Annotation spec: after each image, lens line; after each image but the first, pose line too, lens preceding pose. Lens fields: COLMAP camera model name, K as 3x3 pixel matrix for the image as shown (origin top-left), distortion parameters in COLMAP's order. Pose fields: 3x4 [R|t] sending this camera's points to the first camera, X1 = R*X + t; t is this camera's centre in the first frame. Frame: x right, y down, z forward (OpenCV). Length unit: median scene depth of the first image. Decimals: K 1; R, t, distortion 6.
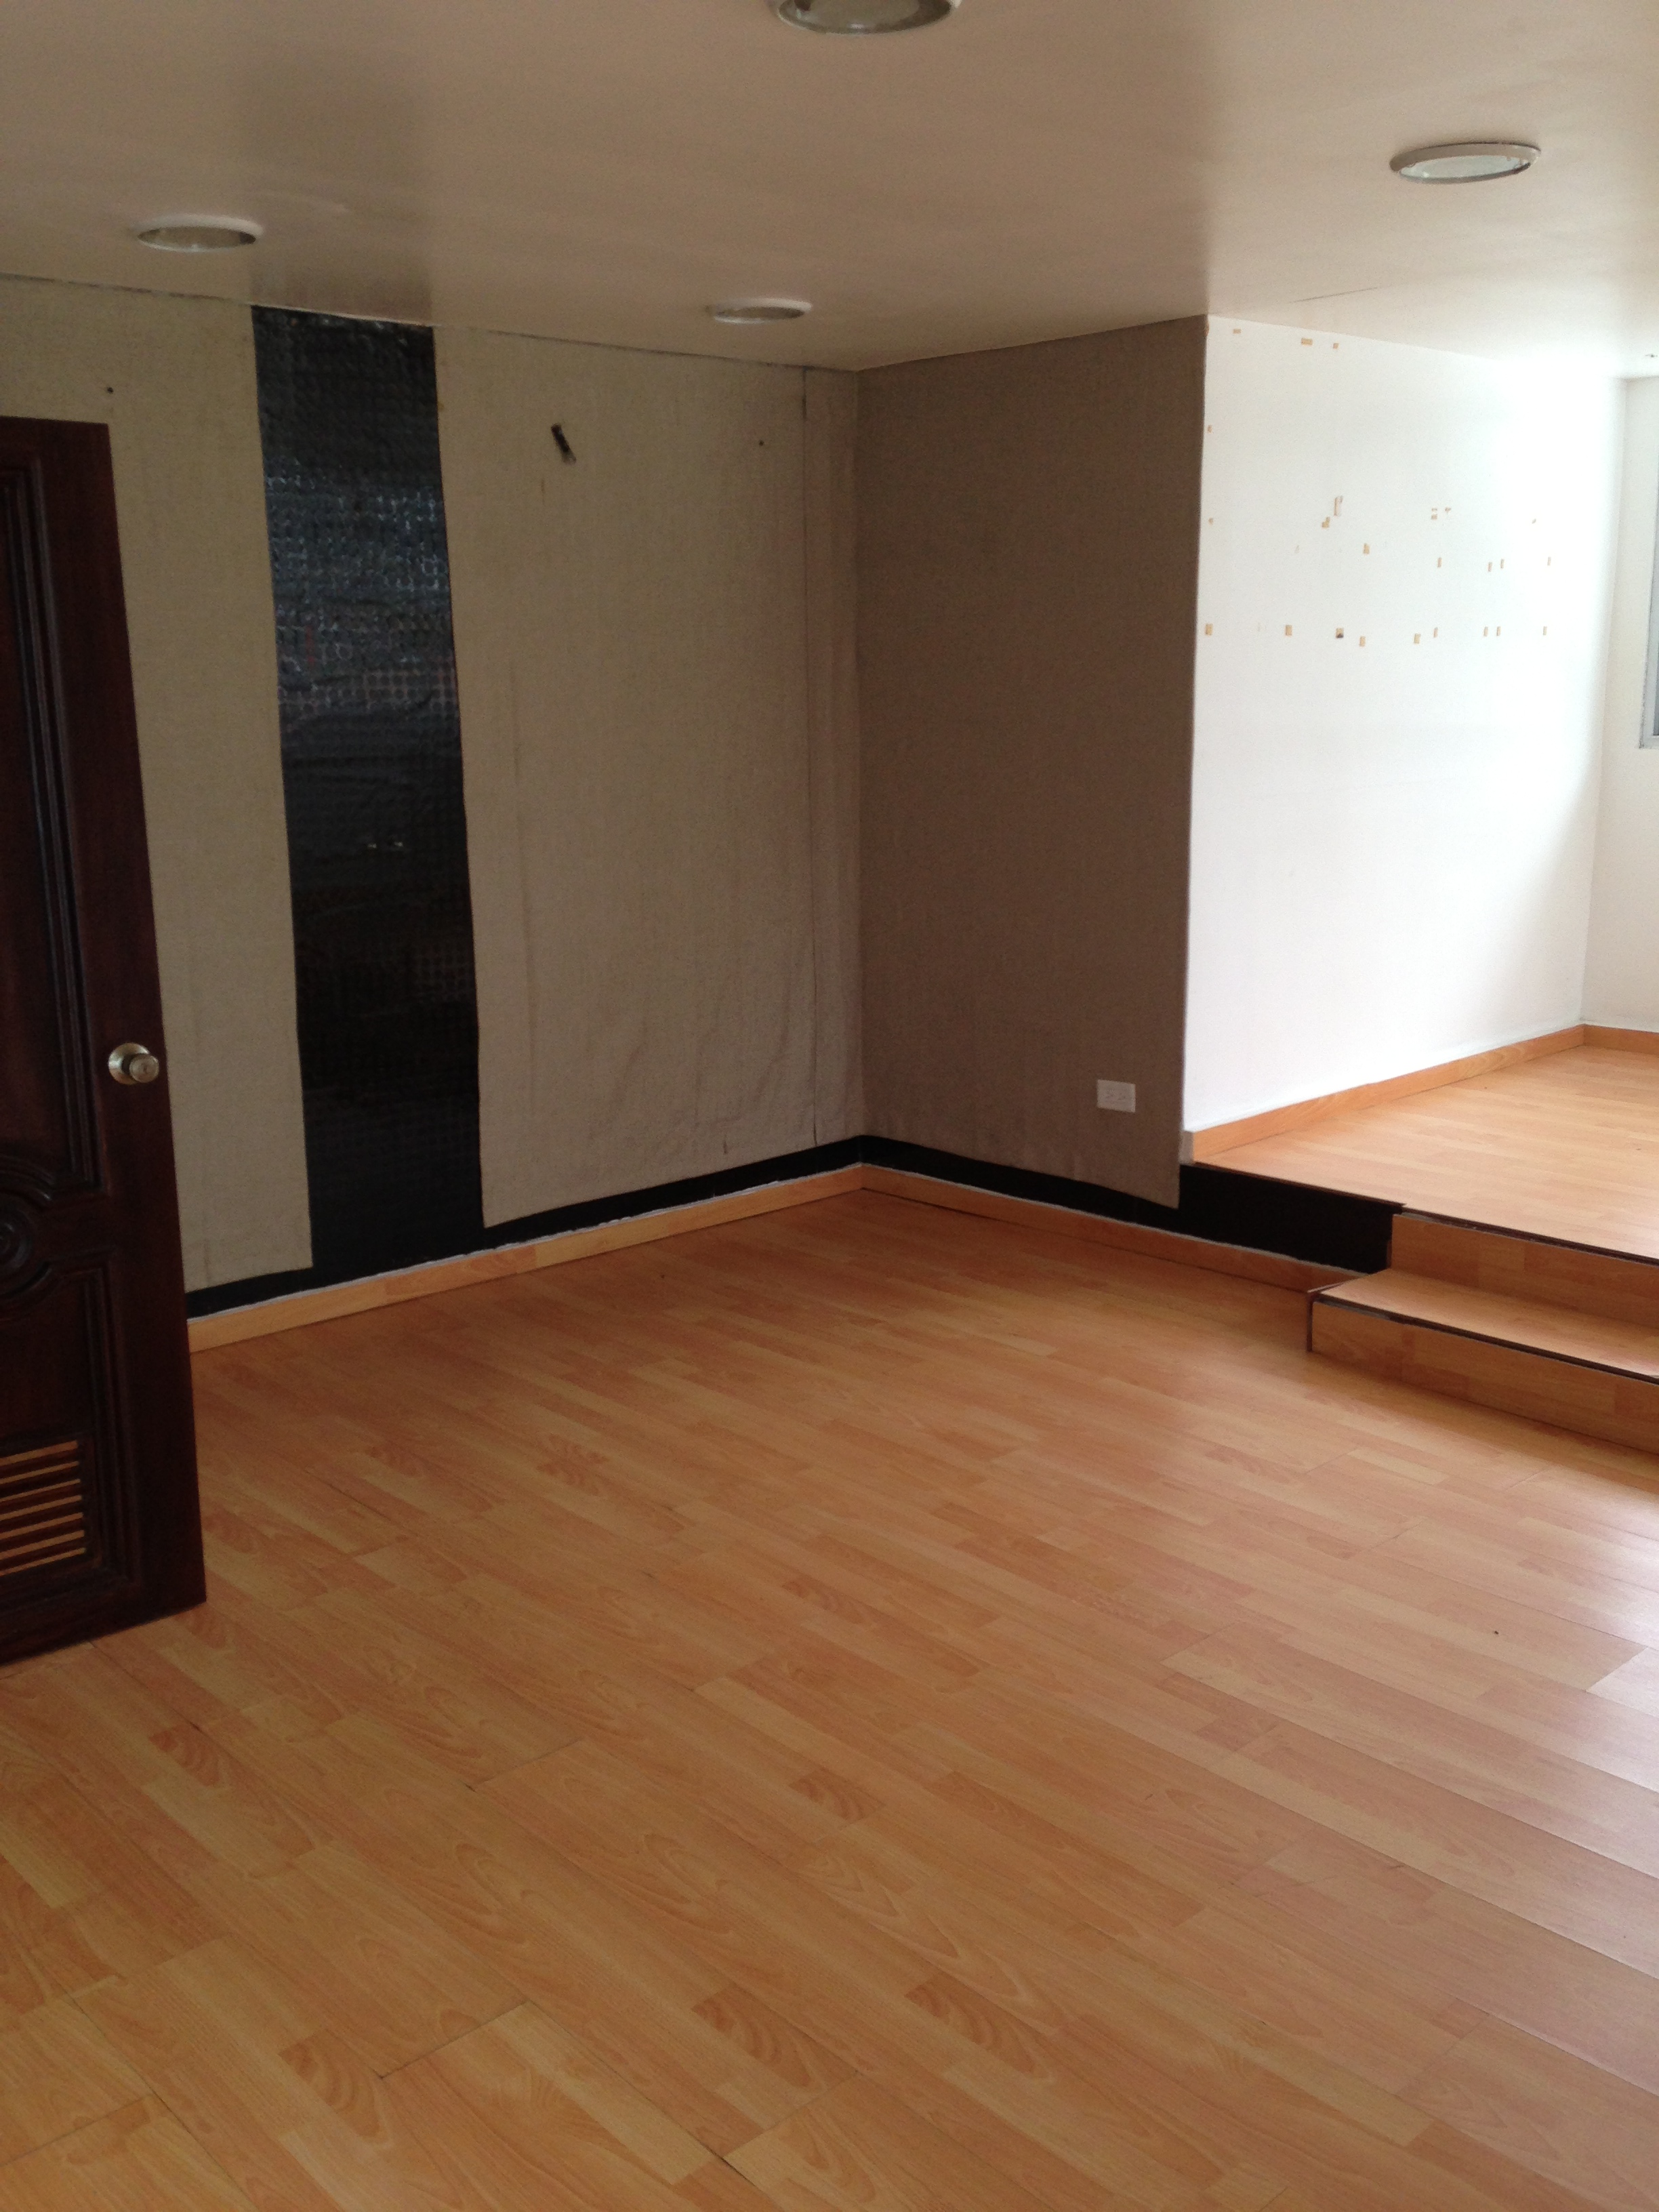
lens RADIAL K [[2033.1, 0, 829.5], [0, 2033.1, 1106.0], [0, 0, 1]] dist [0.033700, 0.002729]
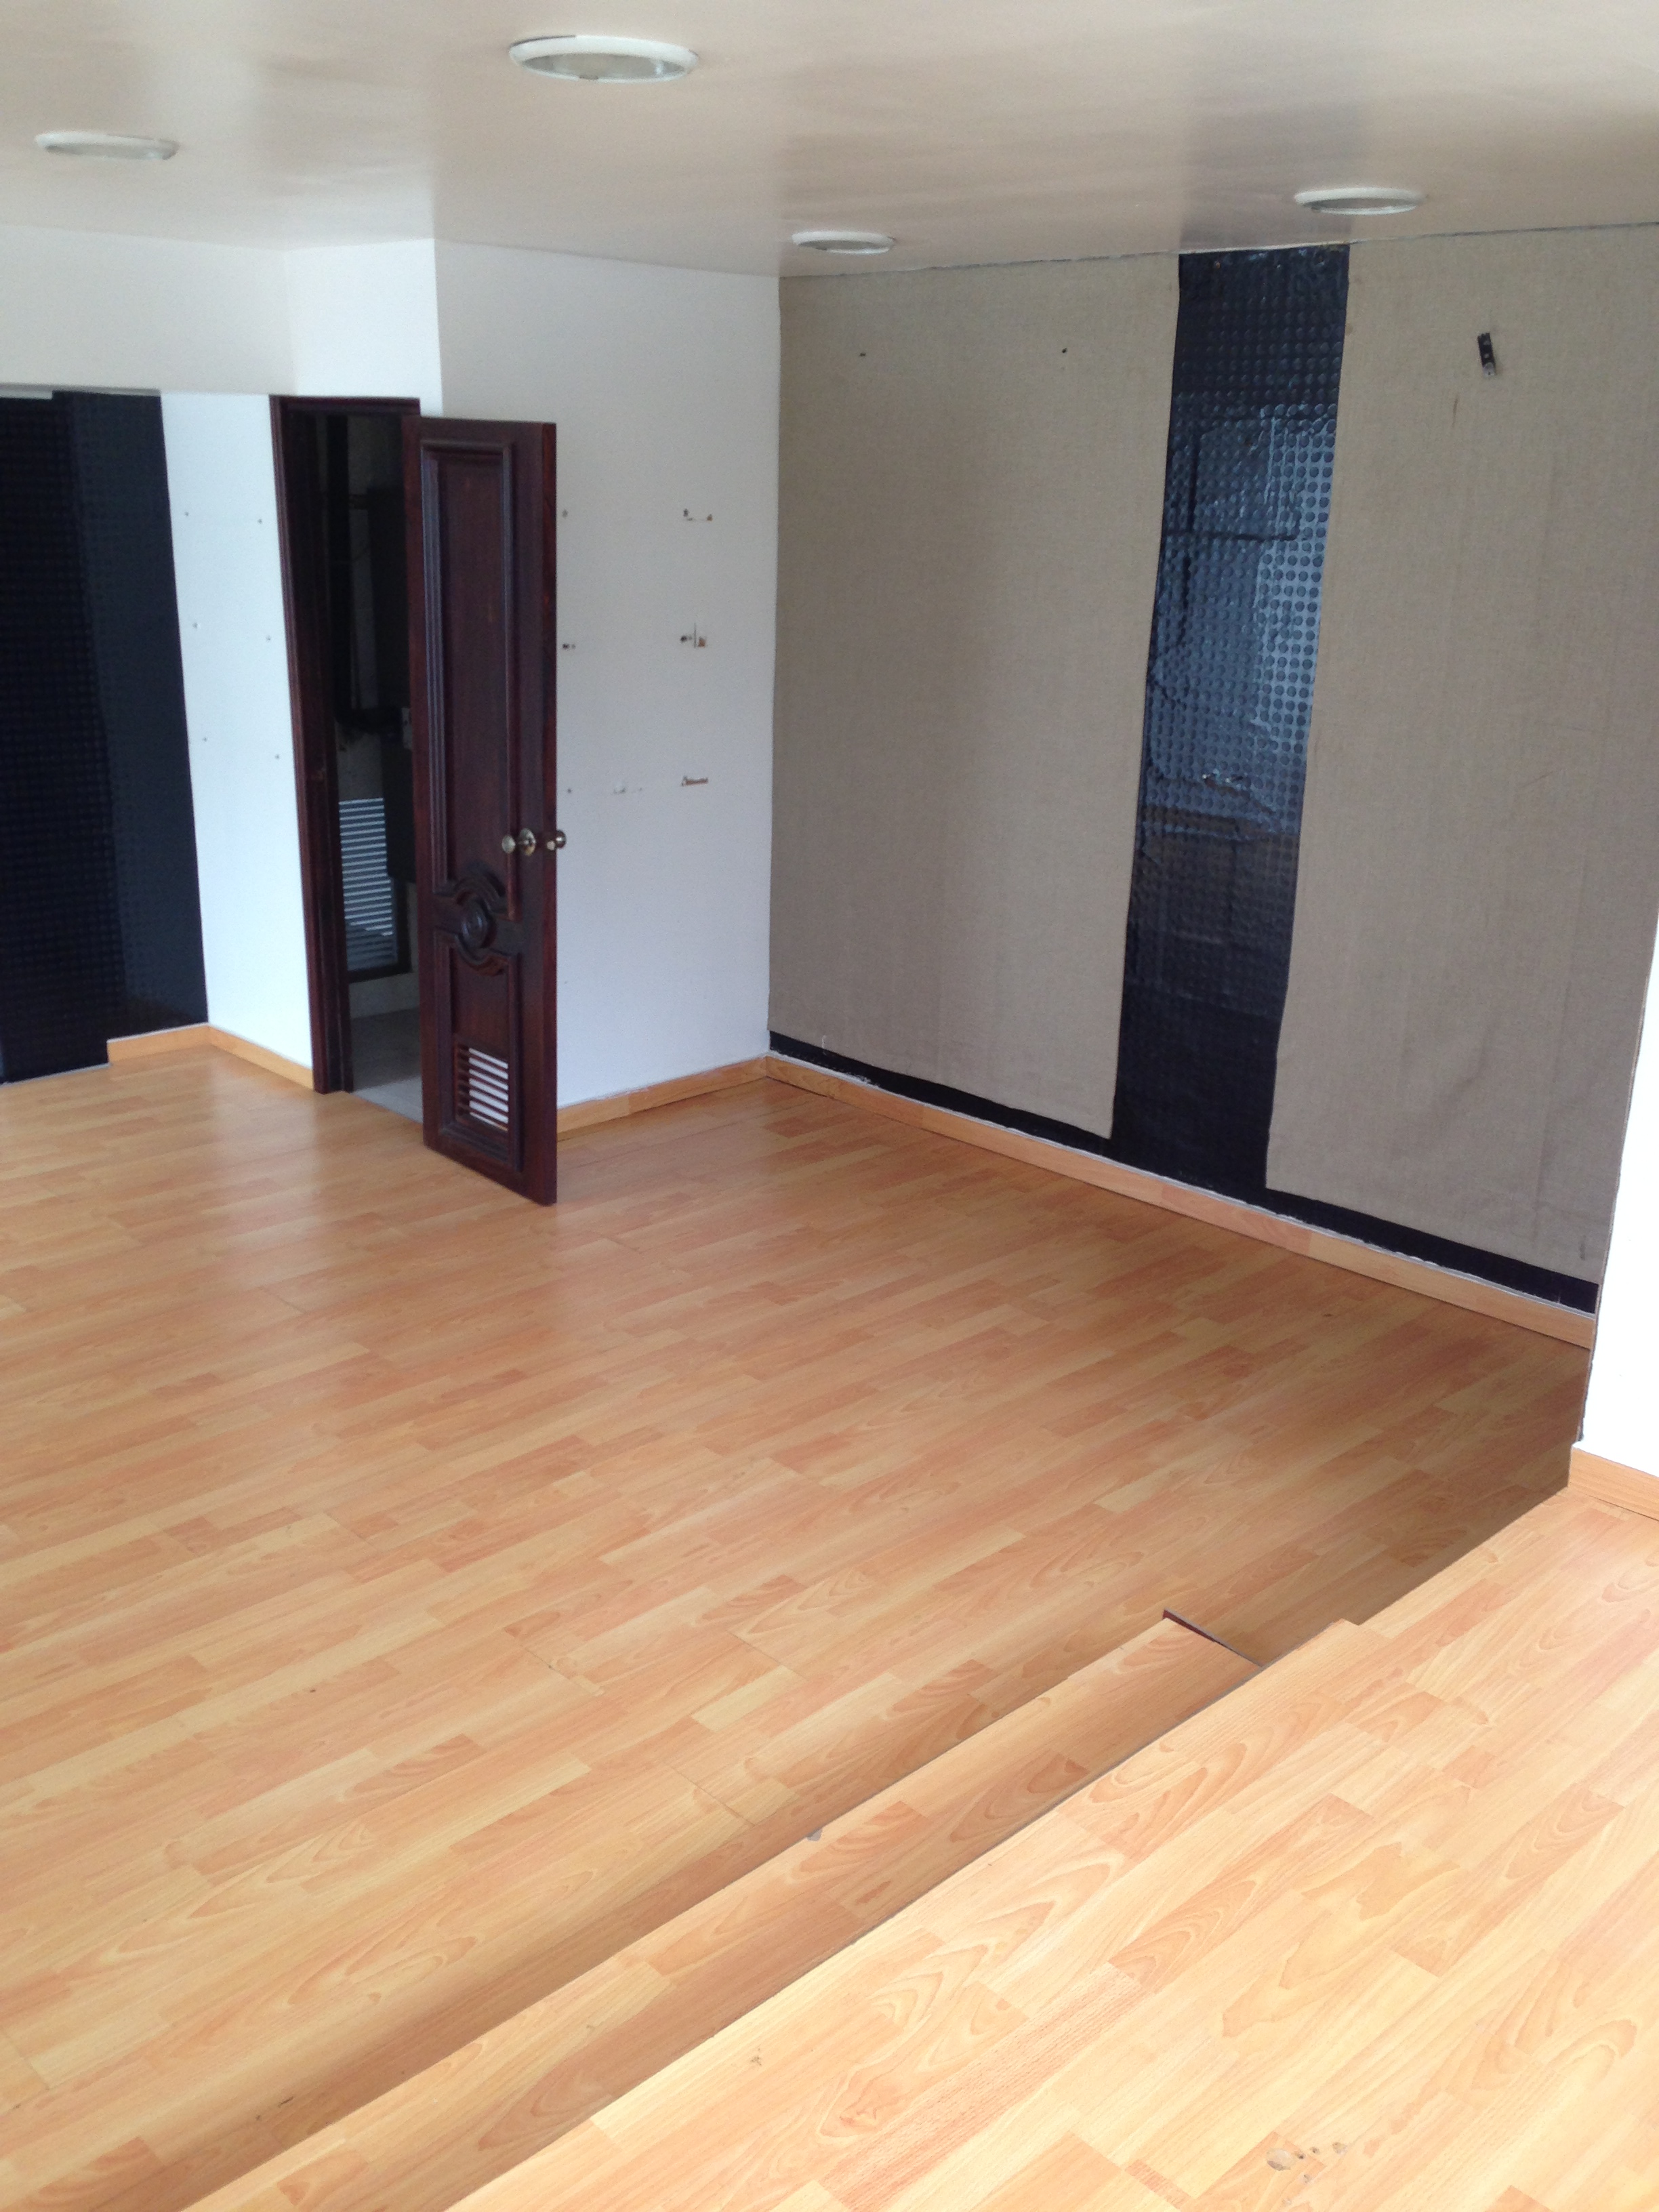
lens RADIAL K [[2107.3, 0, 827.3], [0, 2107.3, 1068.9], [0, 0, 1]] dist [0.065156, 0.002796]
pose [[0.010351, 0.289336, -0.957172, 0.915412], [-0.232503, 0.931684, 0.279117, -0.265453], [0.972541, 0.219656, 0.076915, 0.837292]]
